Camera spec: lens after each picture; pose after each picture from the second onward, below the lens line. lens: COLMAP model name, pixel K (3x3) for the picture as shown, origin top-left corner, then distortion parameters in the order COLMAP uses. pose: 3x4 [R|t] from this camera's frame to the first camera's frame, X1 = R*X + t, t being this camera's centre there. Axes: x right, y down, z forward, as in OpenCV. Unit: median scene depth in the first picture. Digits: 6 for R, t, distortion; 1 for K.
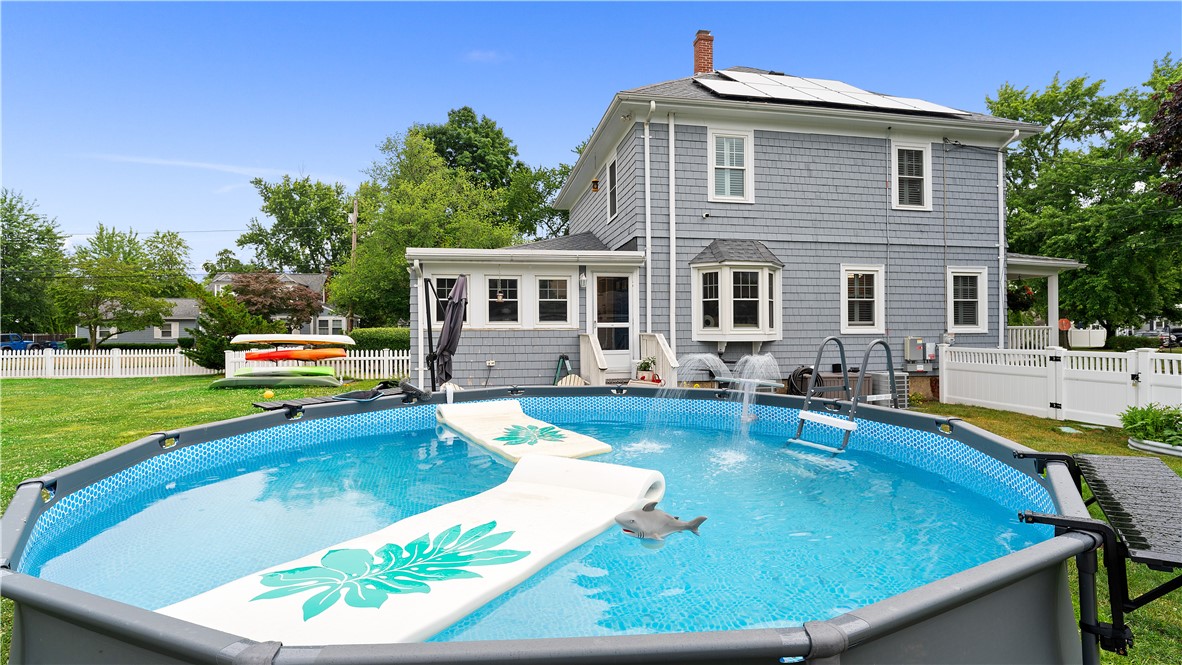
lens RADIAL K [[563.6, 0, 586.5], [0, 563.6, 335.5], [0, 0, 1]] dist [-0.019508, 0.008640]
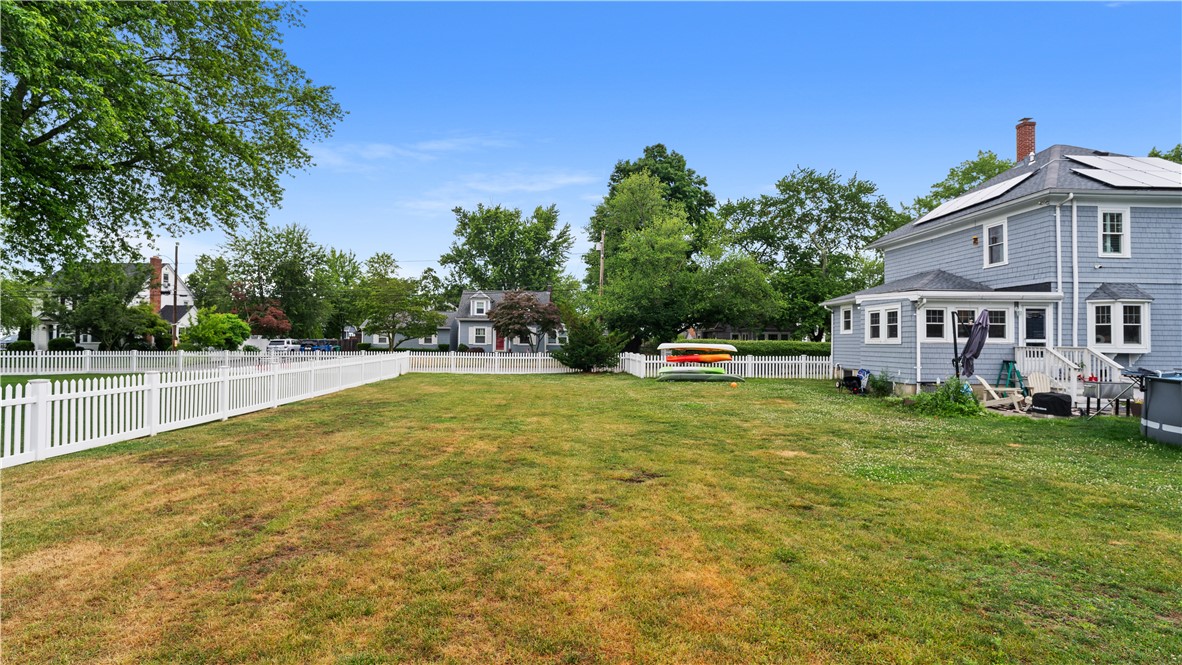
lens RADIAL K [[563.6, 0, 586.4], [0, 563.6, 335.5], [0, 0, 1]] dist [-0.019508, 0.008640]
pose [[0.991410, 0.010770, -0.130346, -0.882604], [-0.013117, 0.999767, -0.017166, 0.007373], [0.130131, 0.018728, 0.991320, -0.588162]]
